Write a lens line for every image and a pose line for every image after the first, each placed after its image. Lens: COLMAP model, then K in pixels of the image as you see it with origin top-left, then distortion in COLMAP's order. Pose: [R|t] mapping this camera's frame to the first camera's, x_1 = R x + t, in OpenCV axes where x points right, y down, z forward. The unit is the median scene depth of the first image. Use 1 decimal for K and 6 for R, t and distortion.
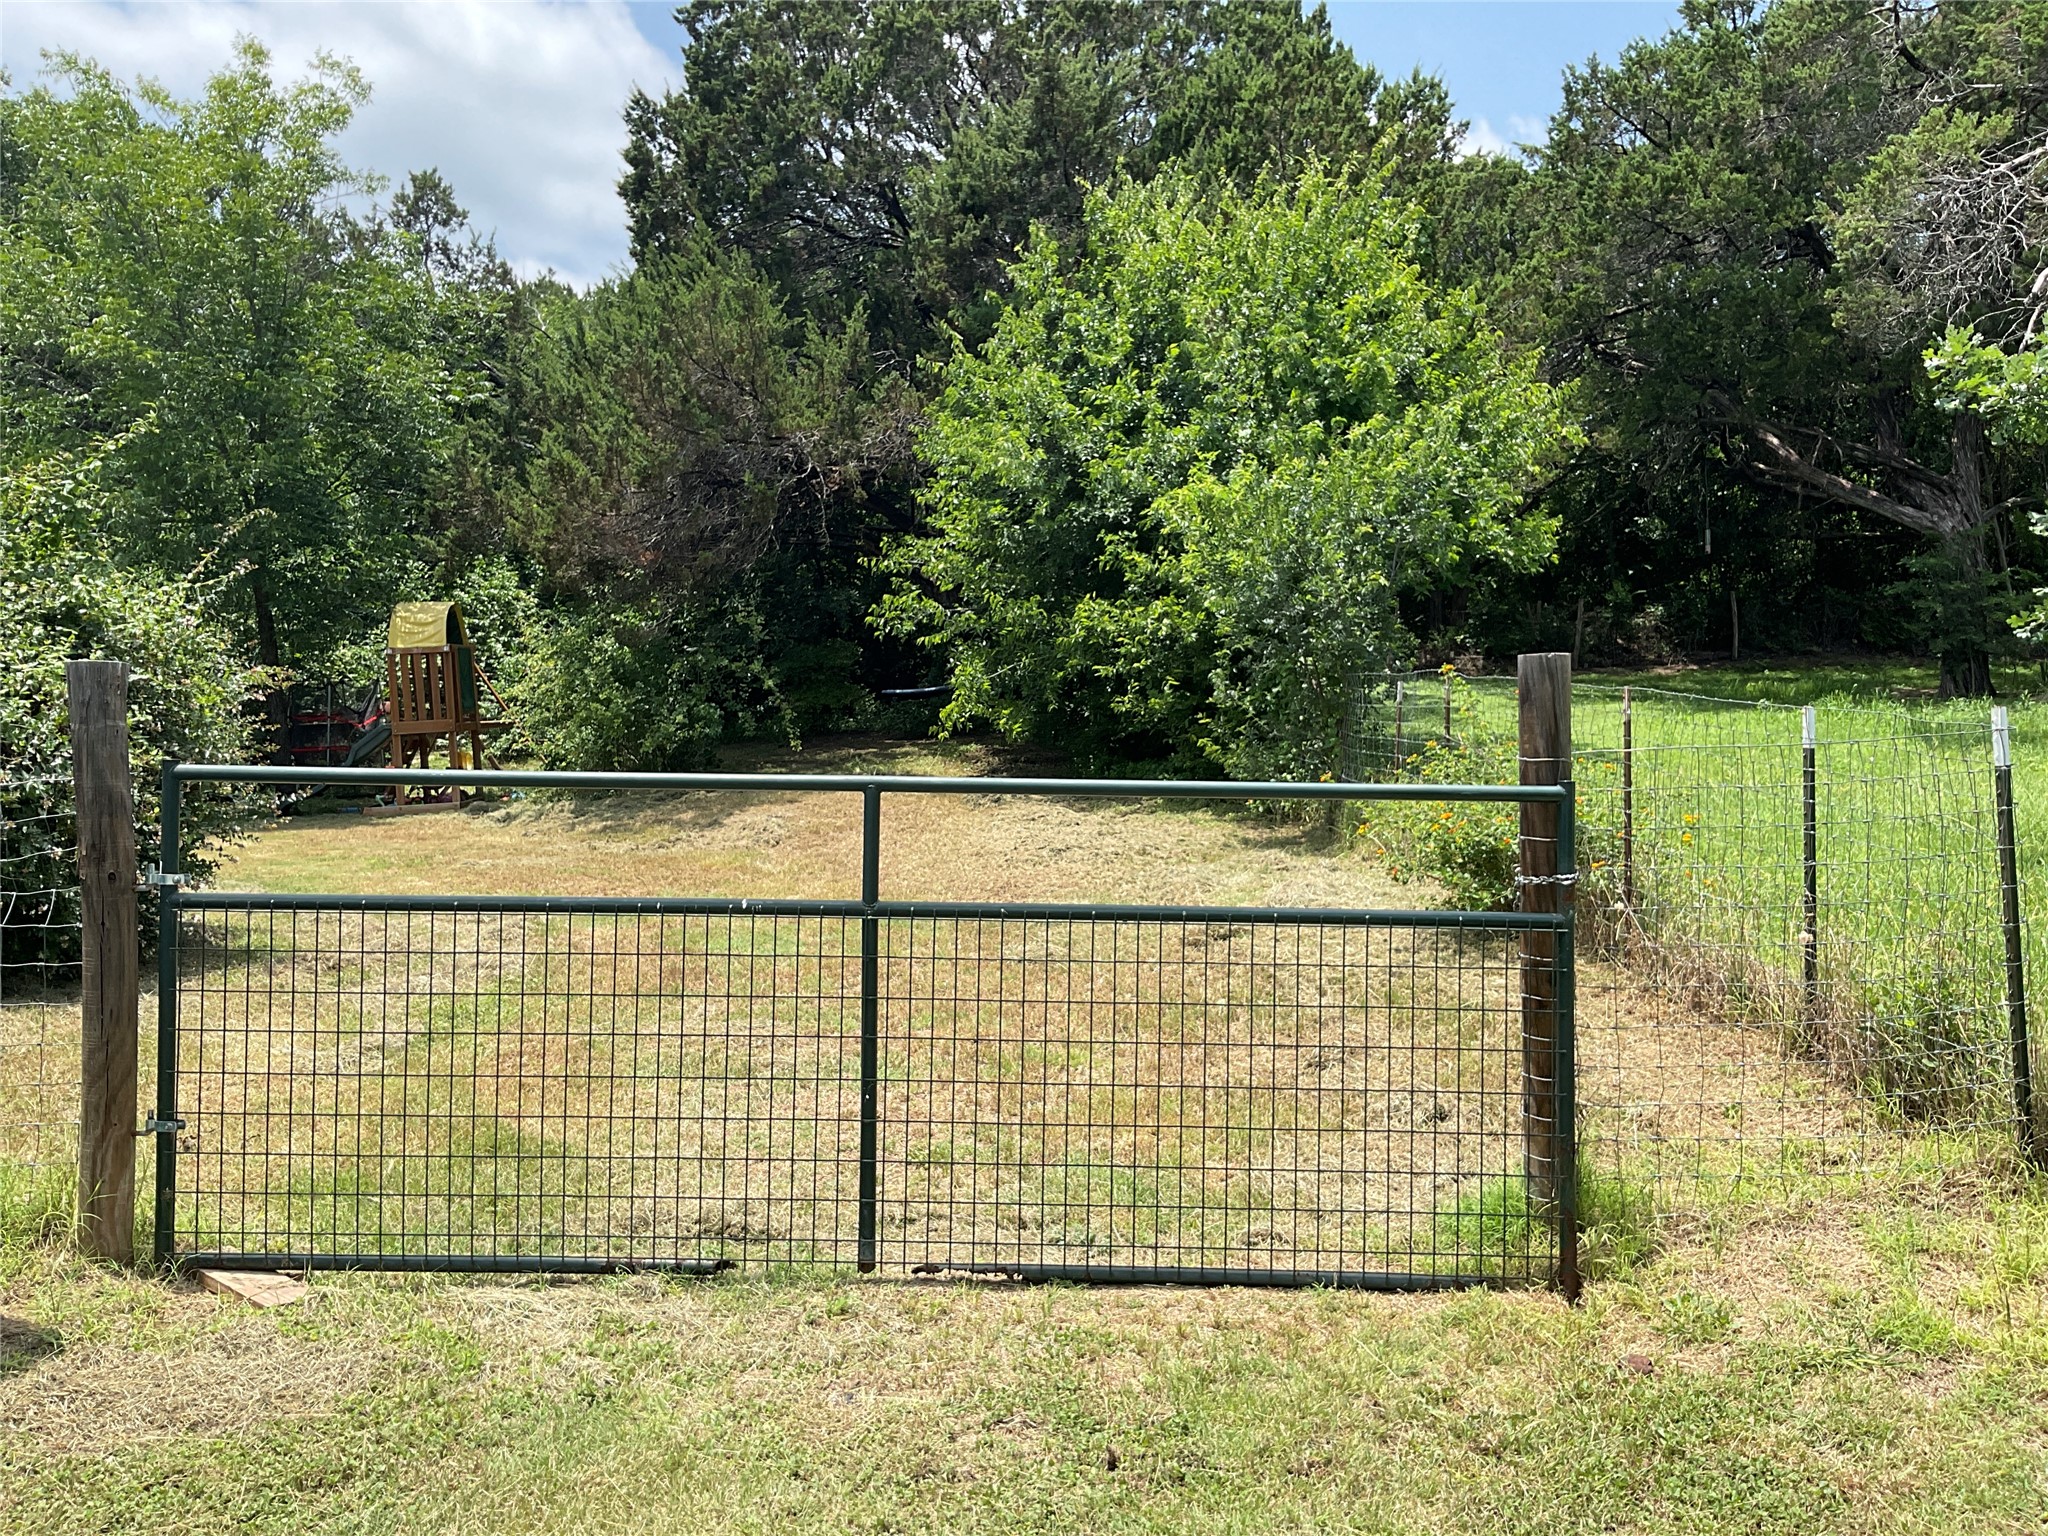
lens RADIAL K [[1694.4, 0, 1017.6], [0, 1694.4, 768.5], [0, 0, 1]] dist [0.116237, -0.252685]
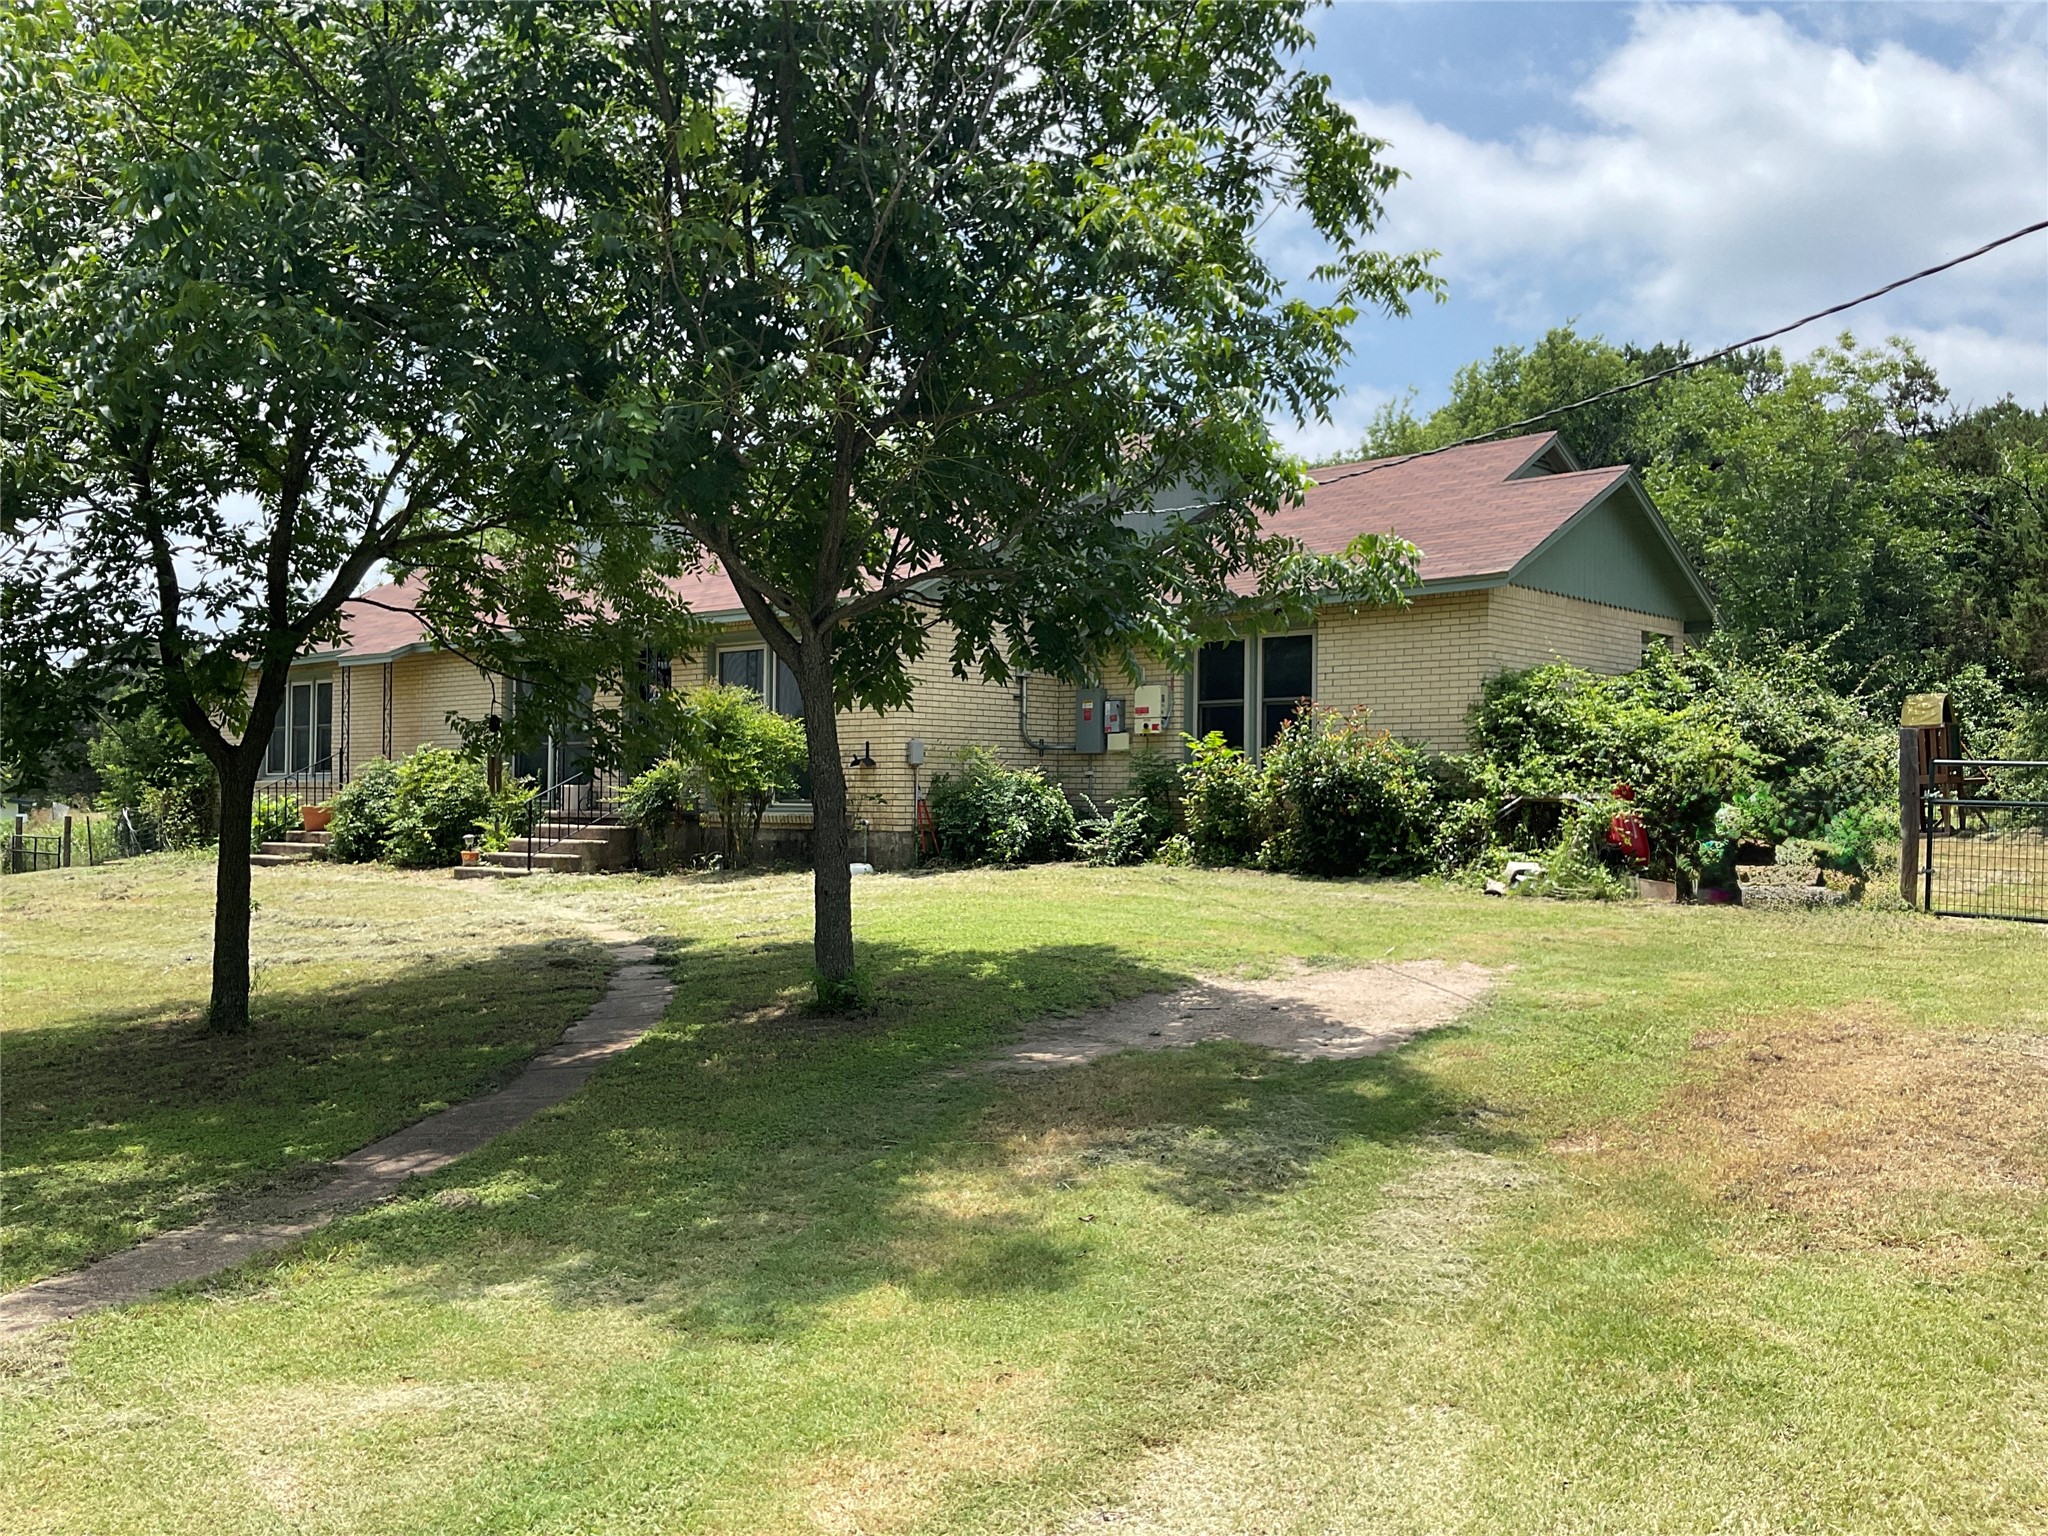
lens RADIAL K [[1694.4, 0, 1017.6], [0, 1694.4, 768.5], [0, 0, 1]] dist [0.116237, -0.252685]
pose [[0.712790, 0.006560, -0.701347, 0.096484], [-0.039297, 0.998759, -0.030597, 0.031497], [0.700276, 0.049370, 0.712163, -0.443020]]
